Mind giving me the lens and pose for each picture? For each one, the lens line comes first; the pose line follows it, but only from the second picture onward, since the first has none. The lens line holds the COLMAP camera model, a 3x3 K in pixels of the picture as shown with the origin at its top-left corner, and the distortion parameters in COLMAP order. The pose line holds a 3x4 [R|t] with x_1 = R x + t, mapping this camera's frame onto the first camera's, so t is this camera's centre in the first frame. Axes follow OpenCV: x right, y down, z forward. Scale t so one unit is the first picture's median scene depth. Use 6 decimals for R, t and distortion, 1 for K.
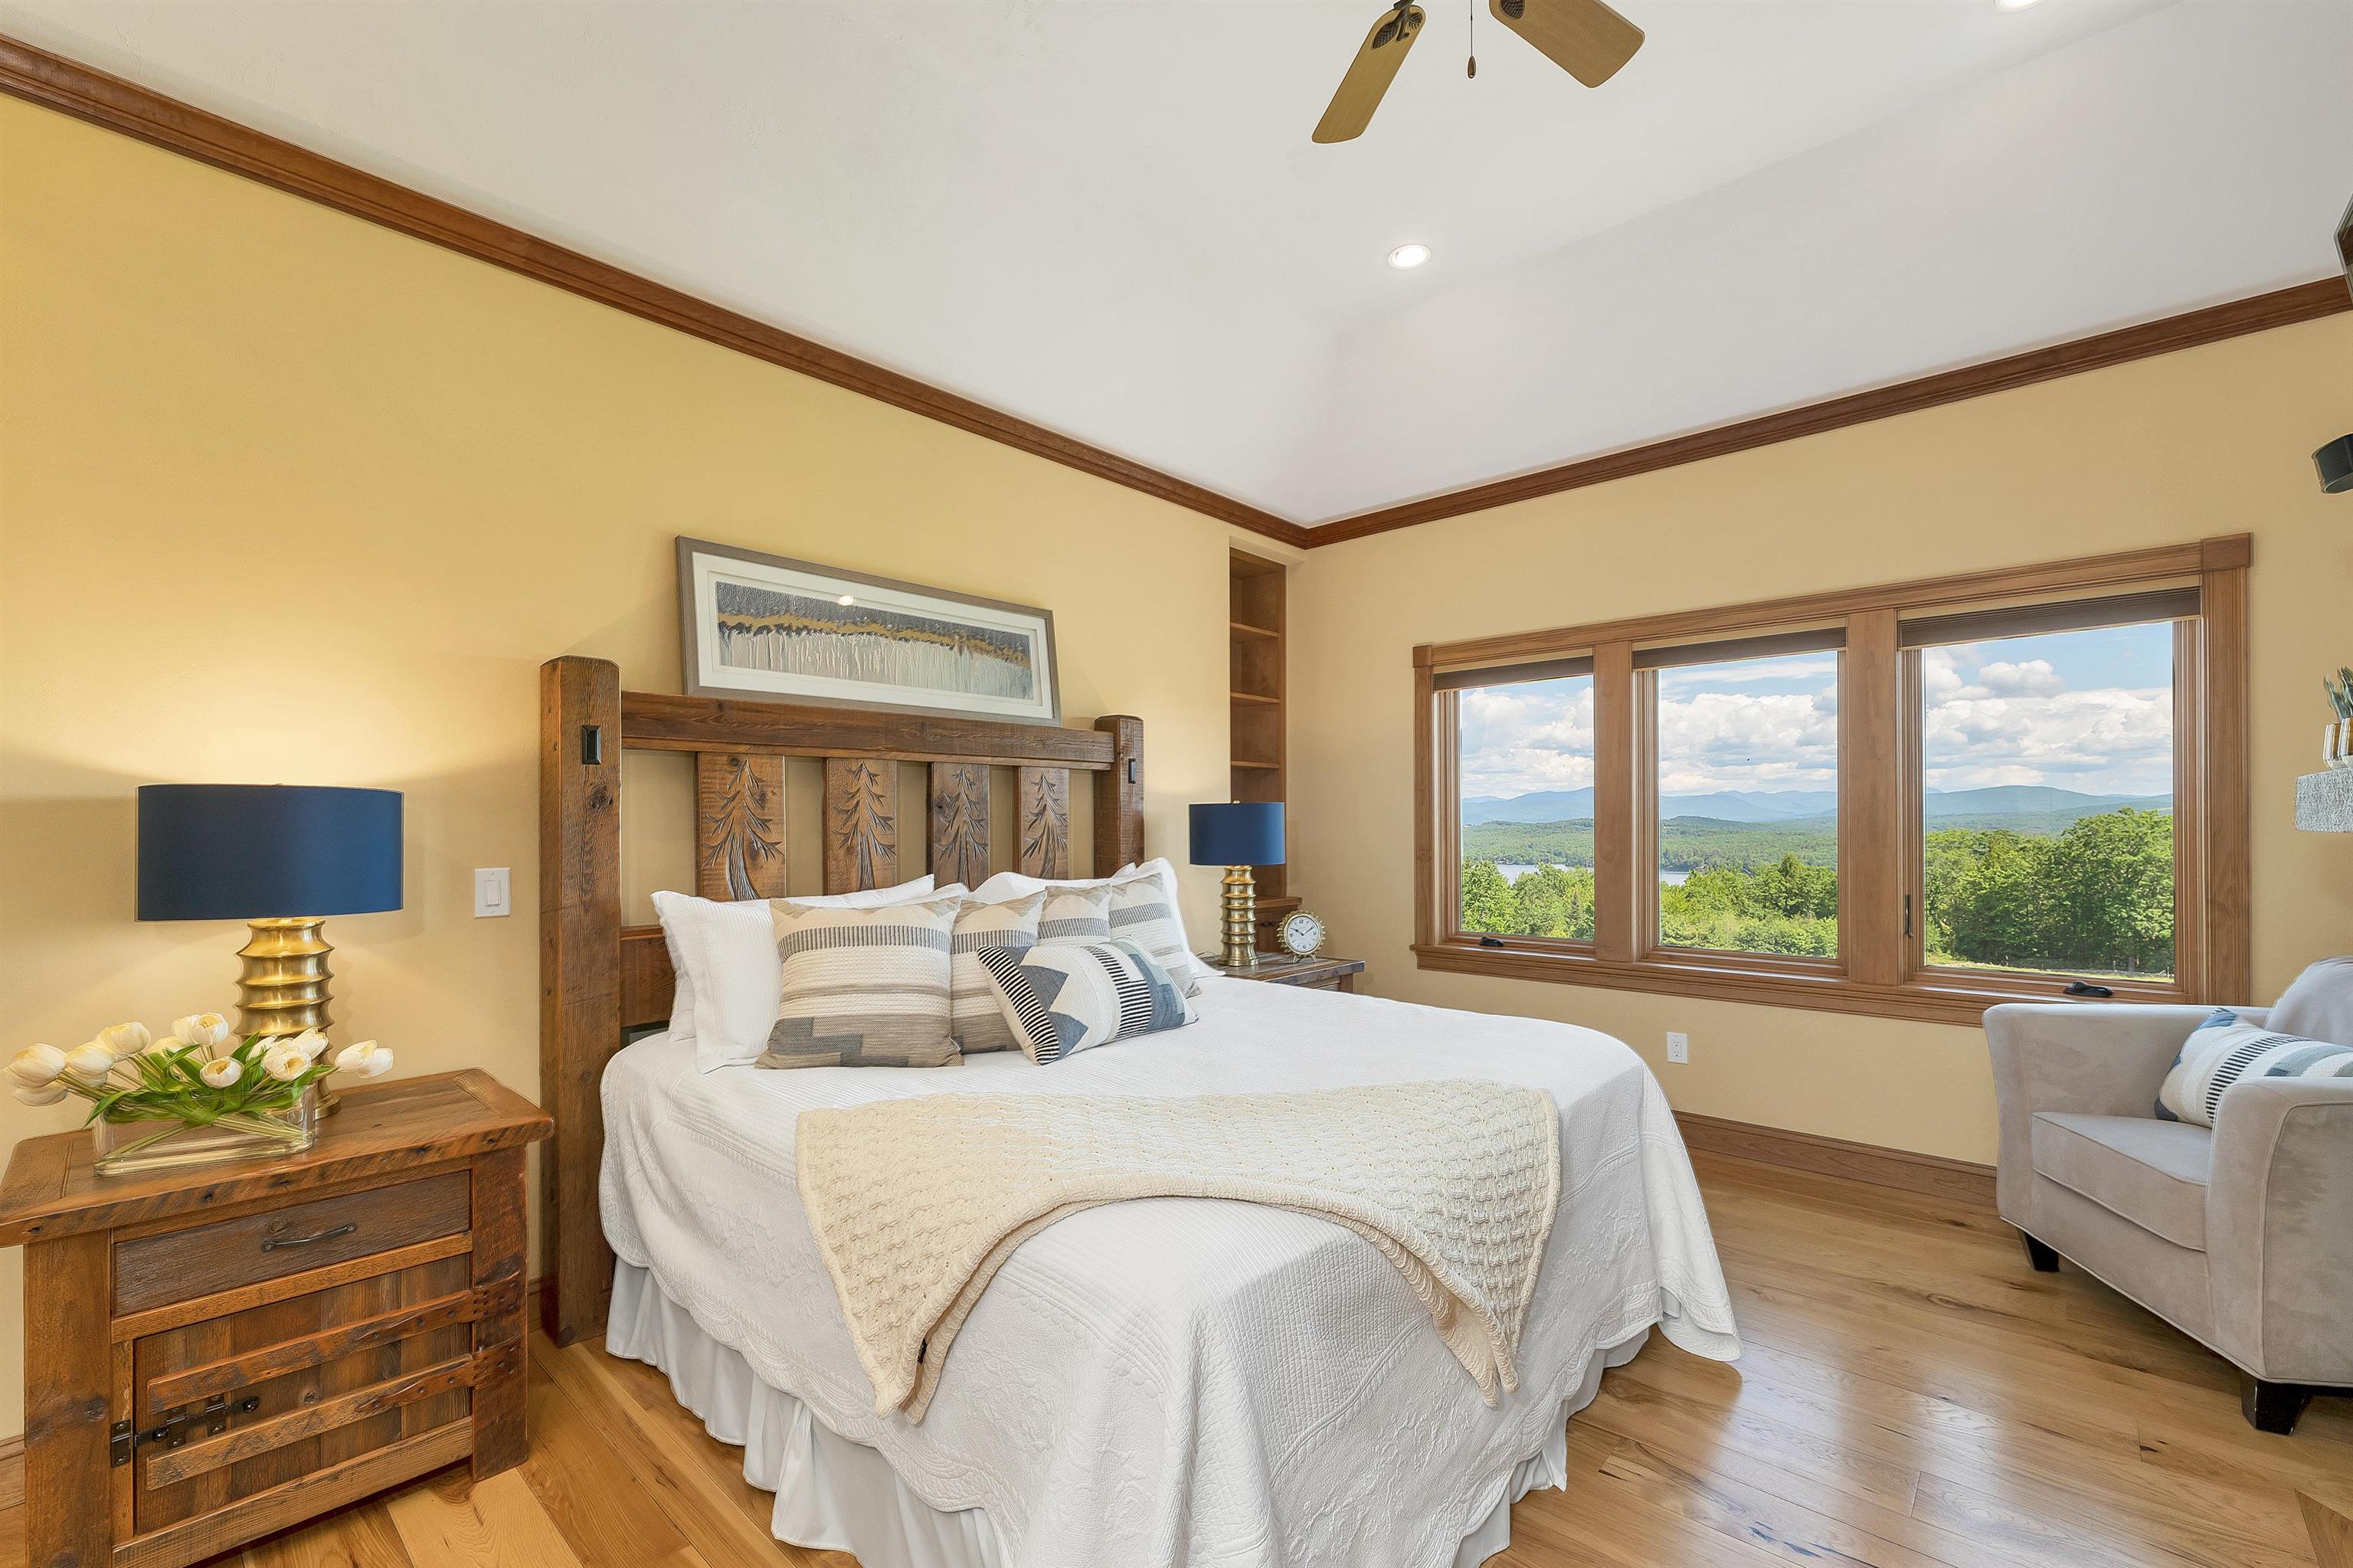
lens RADIAL K [[977.3, 0, 1138.2], [0, 977.3, 805.0], [0, 0, 1]] dist [-0.002698, -0.000663]
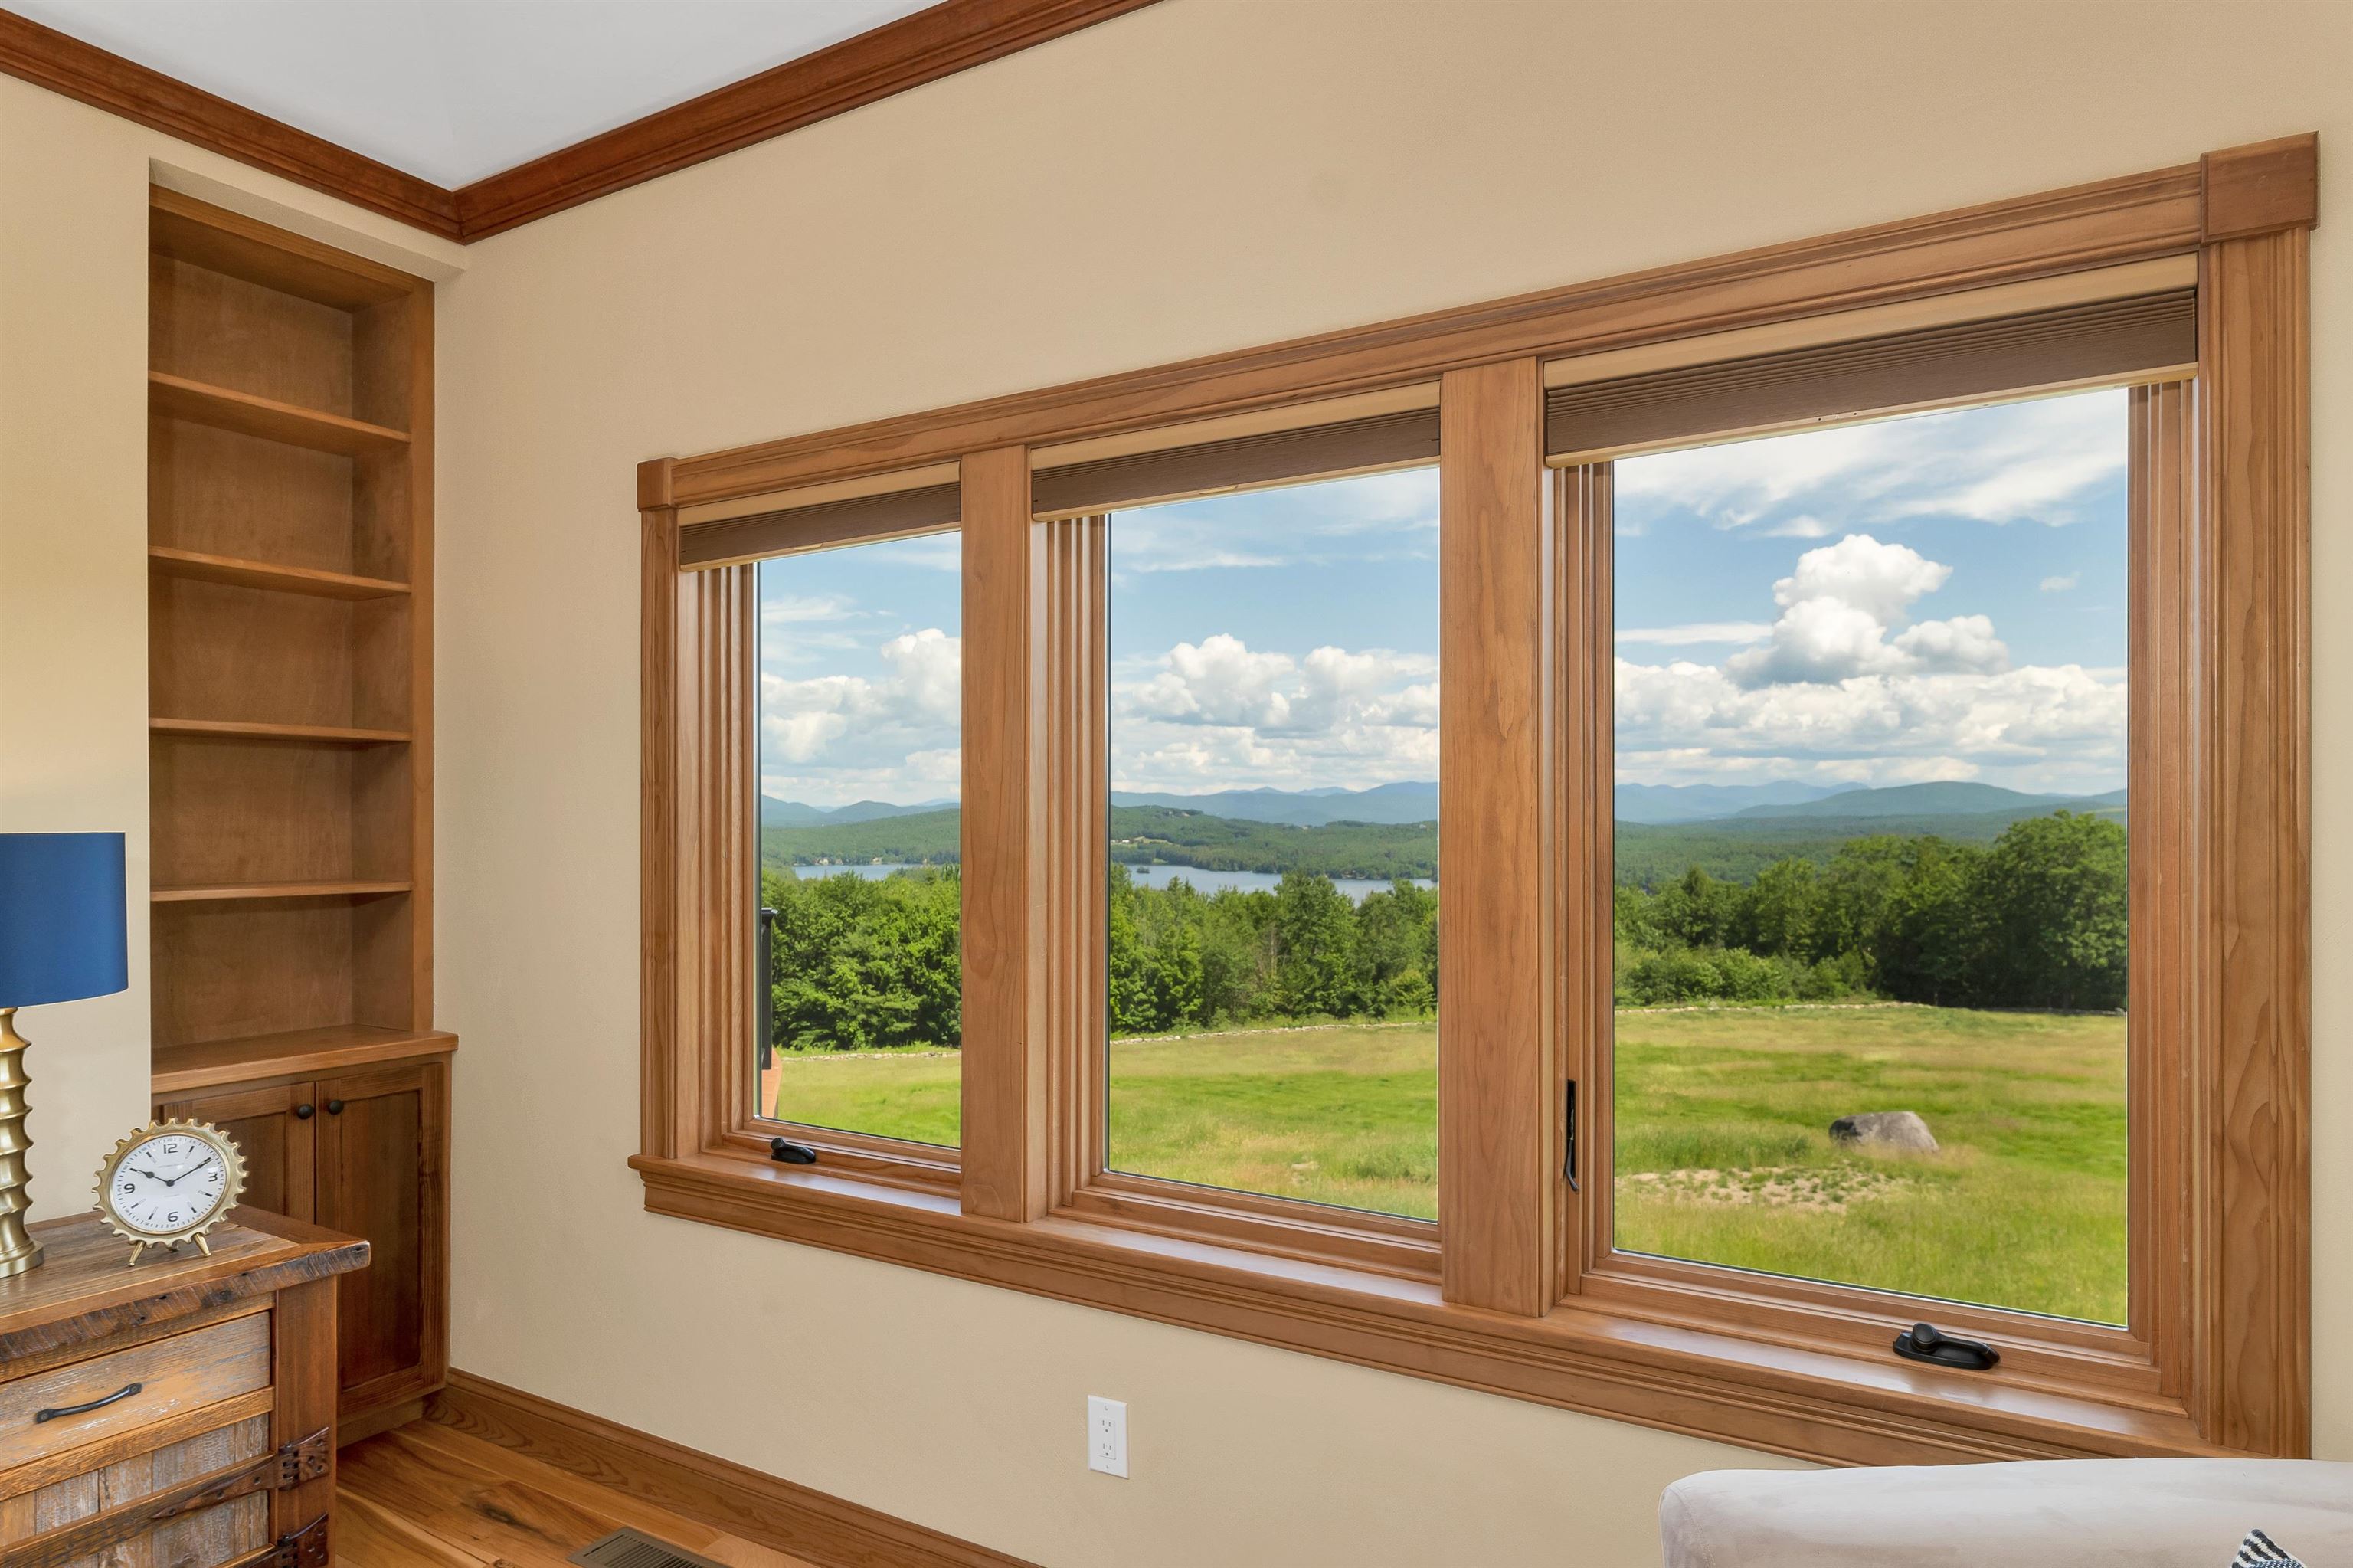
lens RADIAL K [[1373.7, 0, 1156.3], [0, 1373.7, 785.3], [0, 0, 1]] dist [-0.005414, 0.000550]
pose [[0.978361, 0.010659, 0.206632, 0.374437], [-0.009206, 0.999926, -0.007991, -0.016798], [-0.206702, 0.005916, 0.978386, 0.358401]]
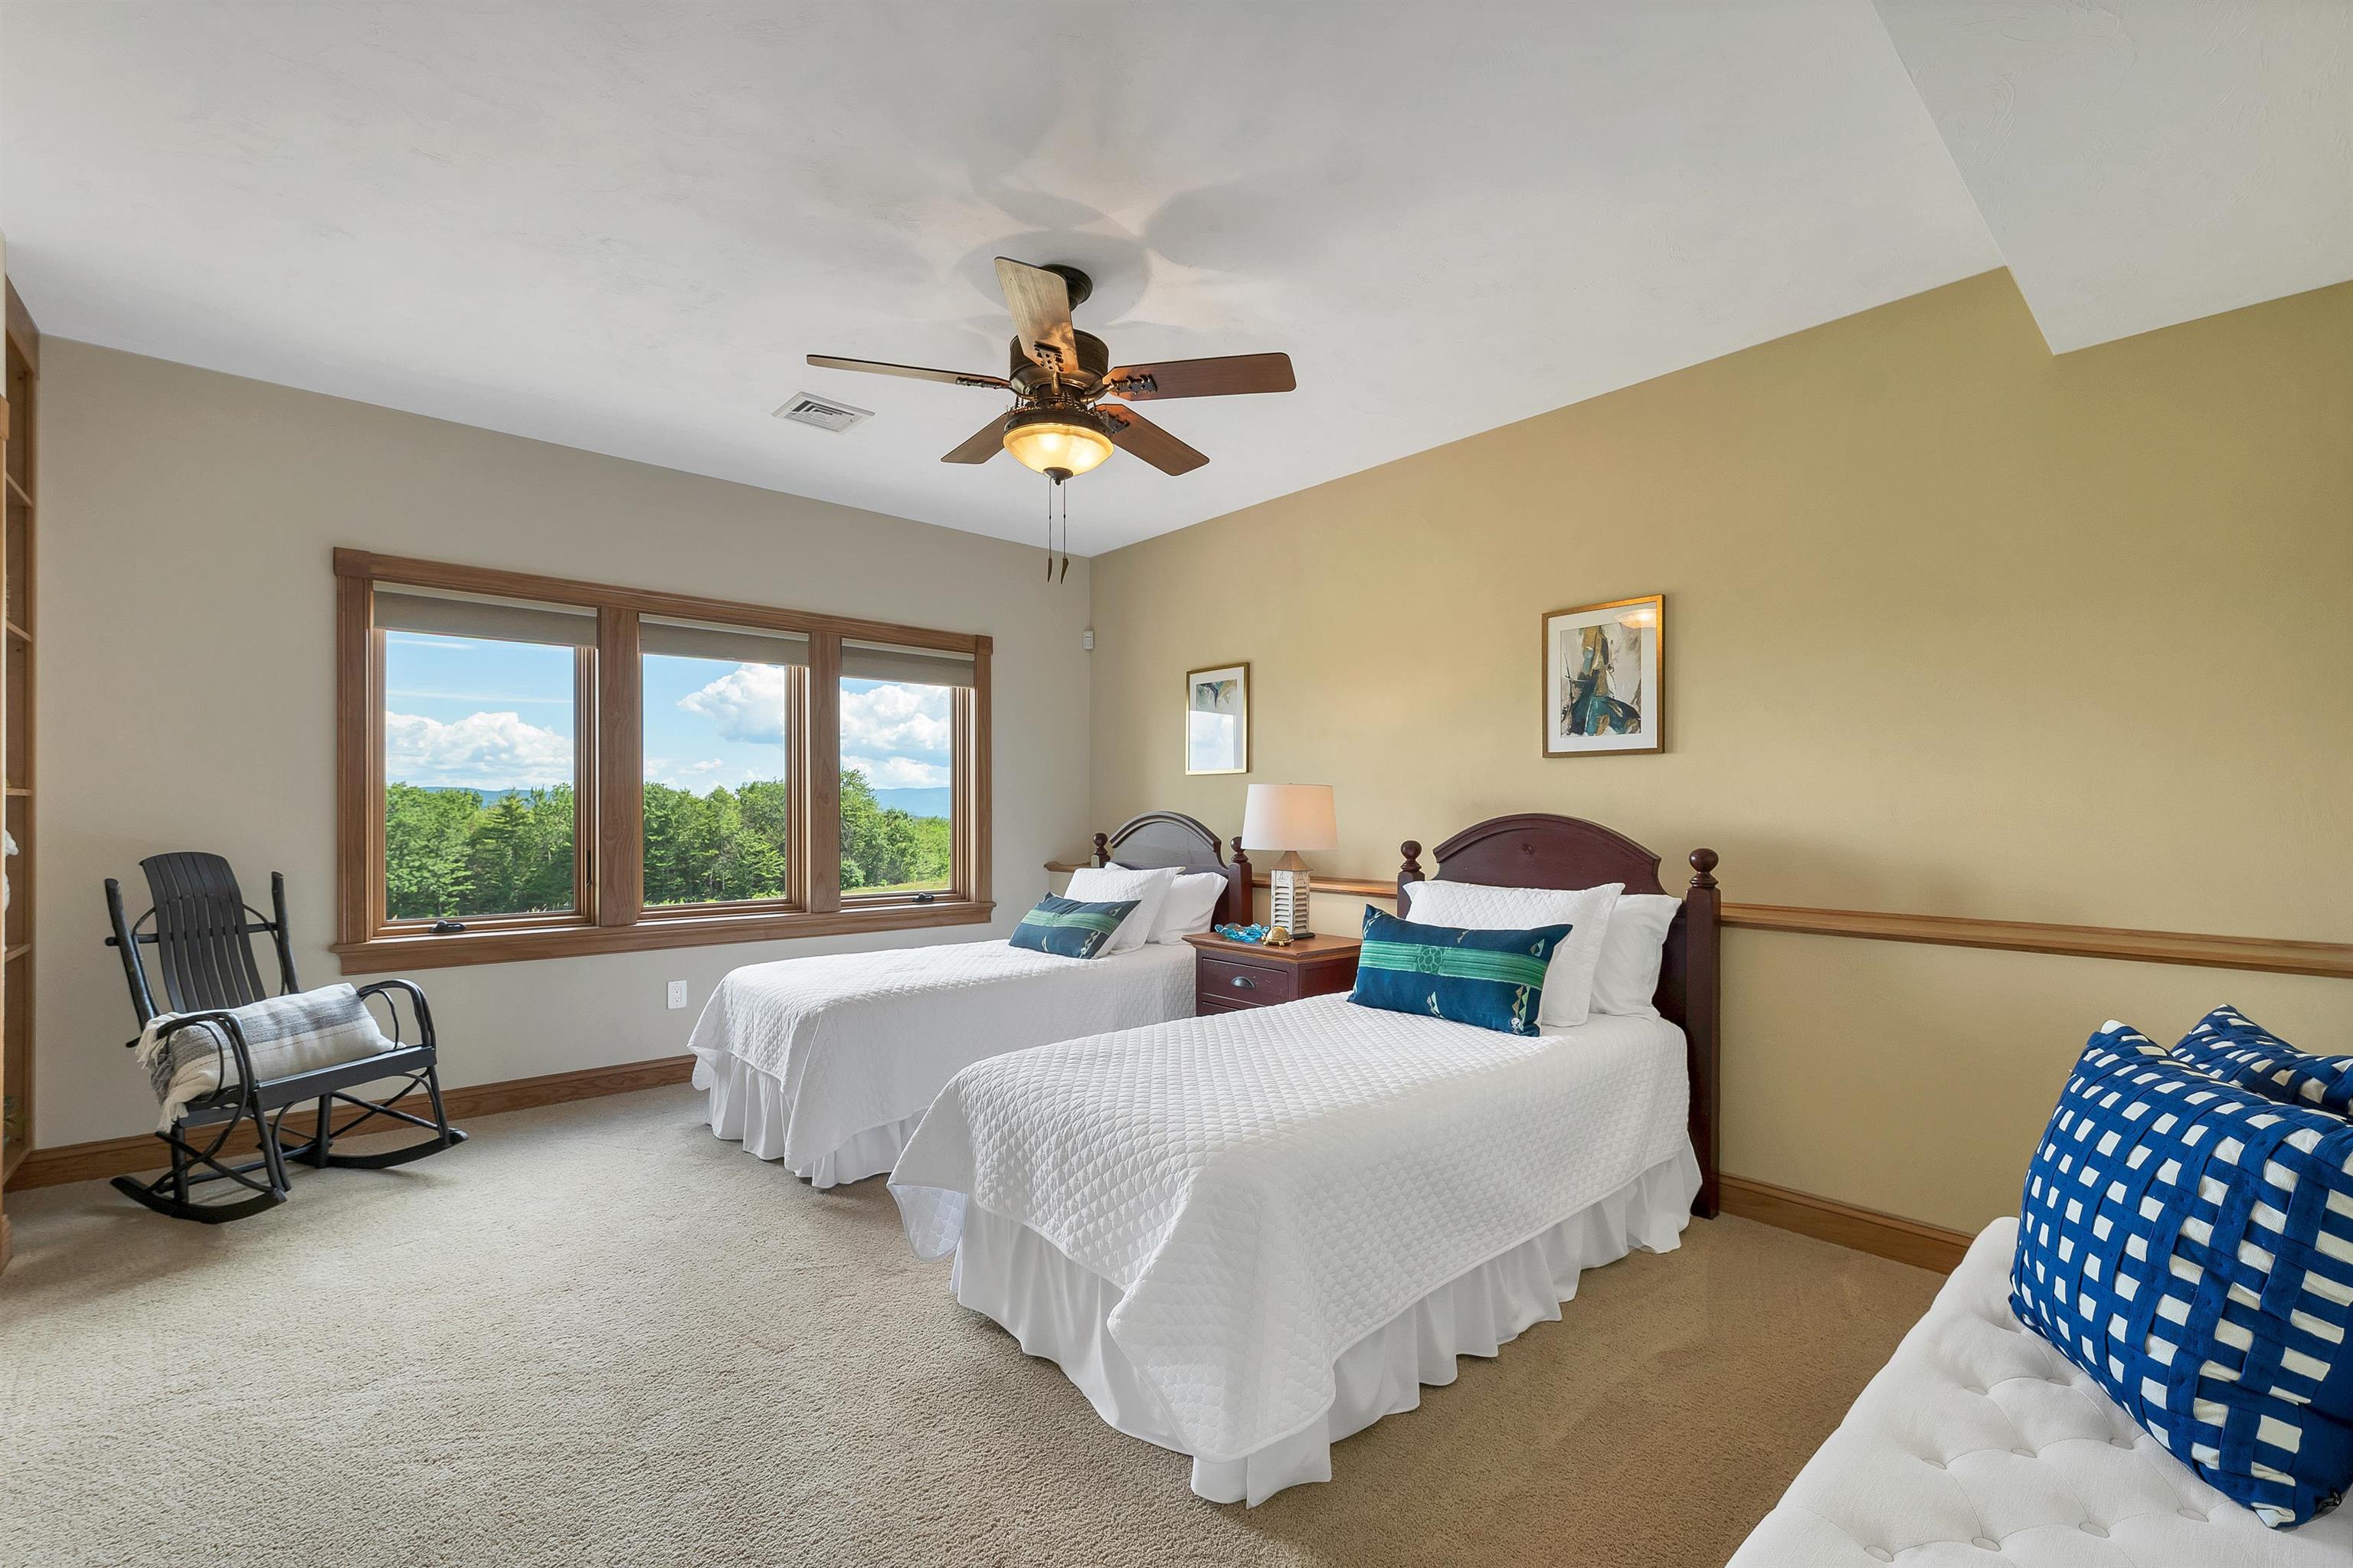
lens RADIAL K [[1002.1, 0, 1173.3], [0, 1002.1, 819.1], [0, 0, 1]] dist [0.004274, 0.000112]
pose [[0.083868, -0.017797, 0.996318, -0.432622], [-0.027970, 0.999405, 0.020206, 0.011172], [-0.996084, -0.029561, 0.083320, 0.293893]]
